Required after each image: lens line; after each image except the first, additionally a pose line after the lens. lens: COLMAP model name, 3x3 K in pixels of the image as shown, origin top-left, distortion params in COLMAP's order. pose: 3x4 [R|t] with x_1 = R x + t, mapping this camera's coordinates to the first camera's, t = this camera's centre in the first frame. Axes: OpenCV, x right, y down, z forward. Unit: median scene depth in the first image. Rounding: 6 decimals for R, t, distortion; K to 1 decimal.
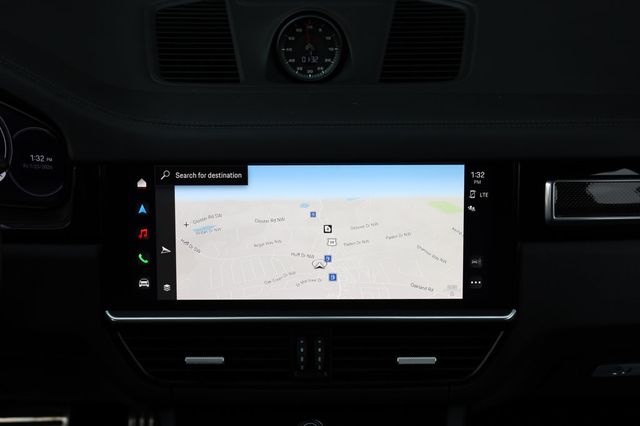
lens RADIAL K [[937.4, 0, 320.0], [0, 937.4, 213.0], [0, 0, 1]] dist [-0.017918, -0.007753]
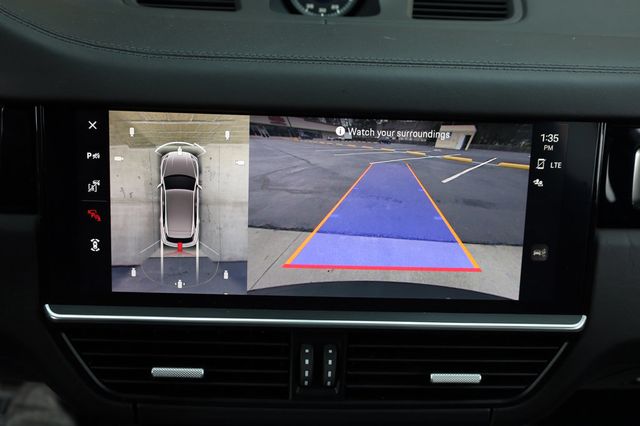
lens RADIAL K [[673.6, 0, 321.1], [0, 673.6, 206.1], [0, 0, 1]] dist [-0.011470, -0.015011]
pose [[0.999075, 0.030785, 0.030035, -0.028022], [-0.031997, 0.998658, 0.040718, -0.002442], [-0.028741, -0.041641, 0.998719, 0.458479]]
